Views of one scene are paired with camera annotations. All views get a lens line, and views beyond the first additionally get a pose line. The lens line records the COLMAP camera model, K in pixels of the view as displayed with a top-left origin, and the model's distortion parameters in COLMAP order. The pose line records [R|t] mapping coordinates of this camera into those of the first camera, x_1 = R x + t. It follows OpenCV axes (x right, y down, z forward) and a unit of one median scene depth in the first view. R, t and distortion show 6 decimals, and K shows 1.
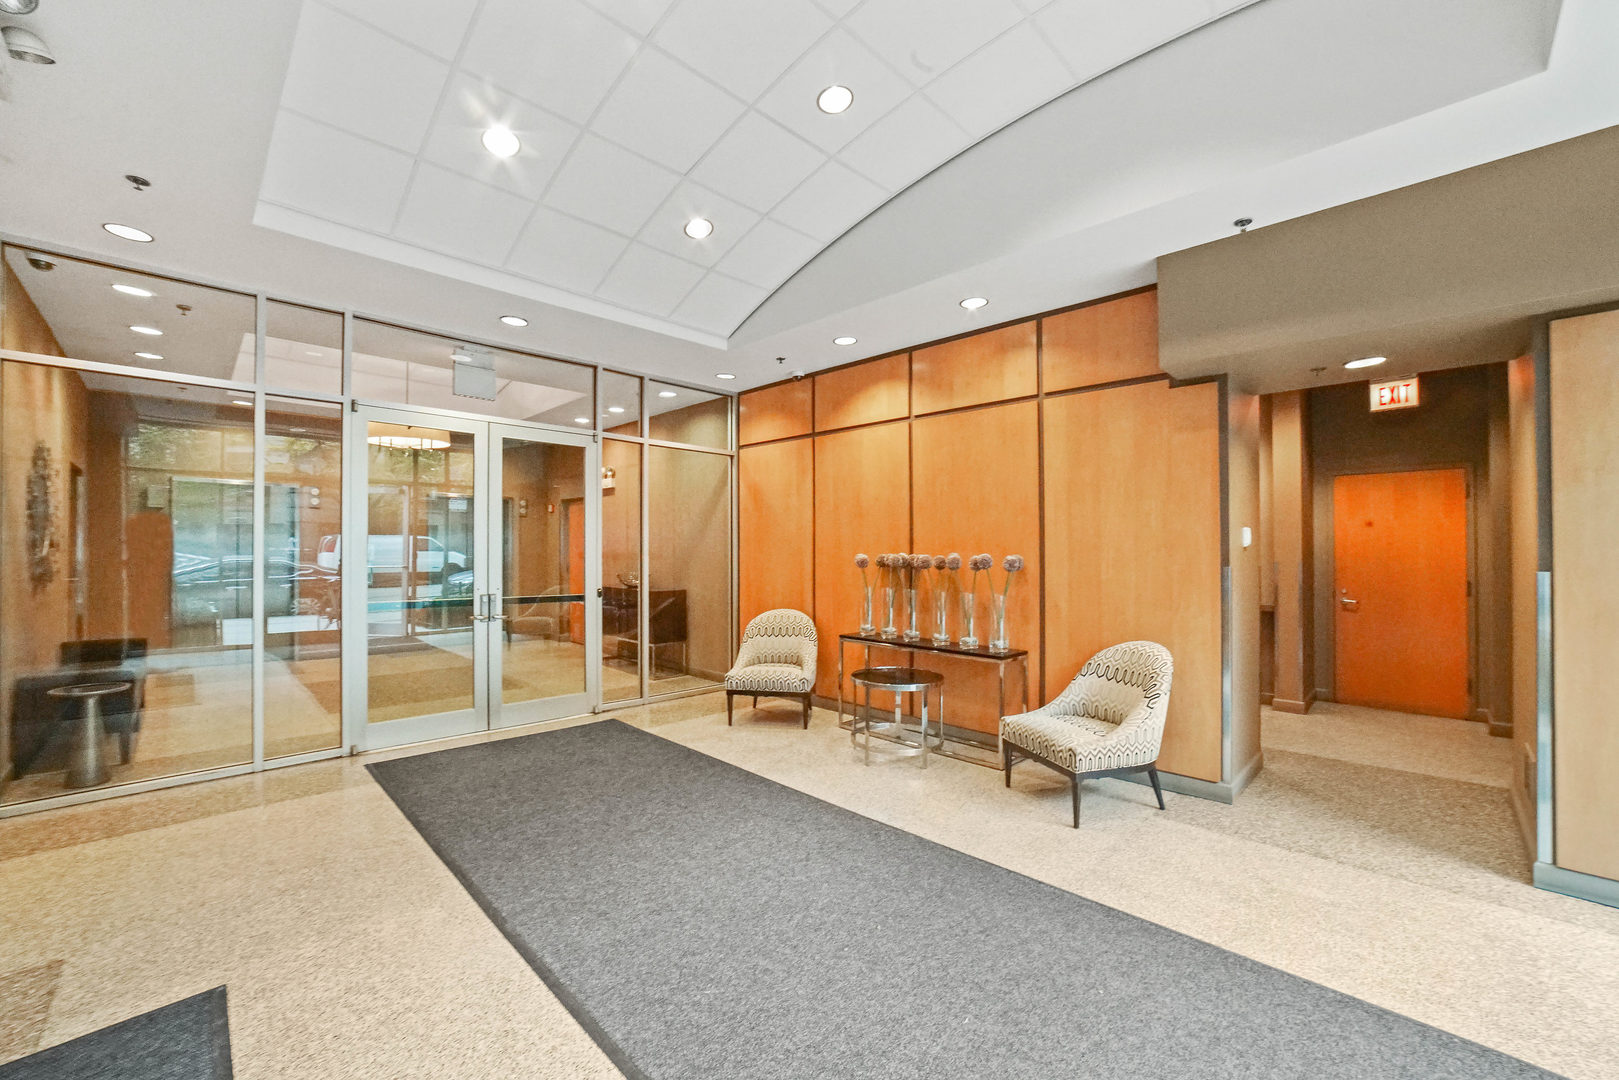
lens RADIAL K [[644.3, 0, 812.1], [0, 644.3, 560.5], [0, 0, 1]] dist [-0.000297, -0.000011]
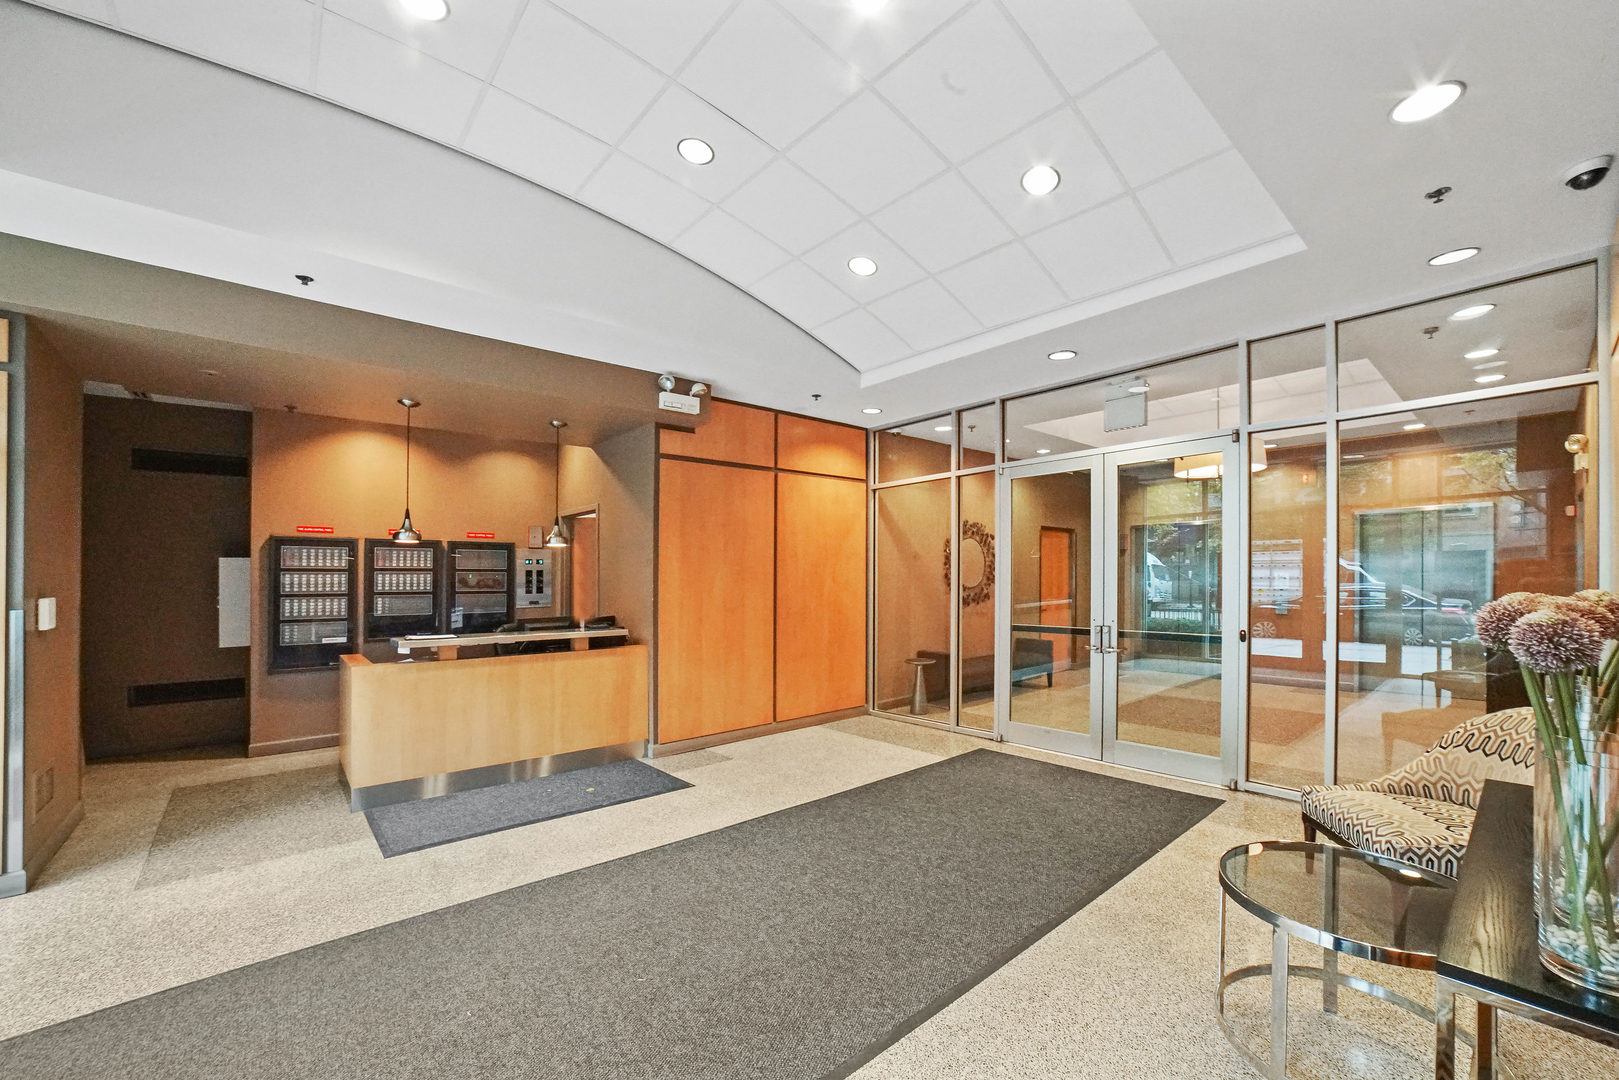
lens RADIAL K [[629.3, 0, 811.7], [0, 629.3, 580.7], [0, 0, 1]] dist [-0.000210, 0.000013]
pose [[-0.039361, 0.001809, -0.999223, 0.594208], [0.004832, 0.999987, 0.001620, -0.024089], [0.999213, -0.004765, -0.039369, 0.711465]]
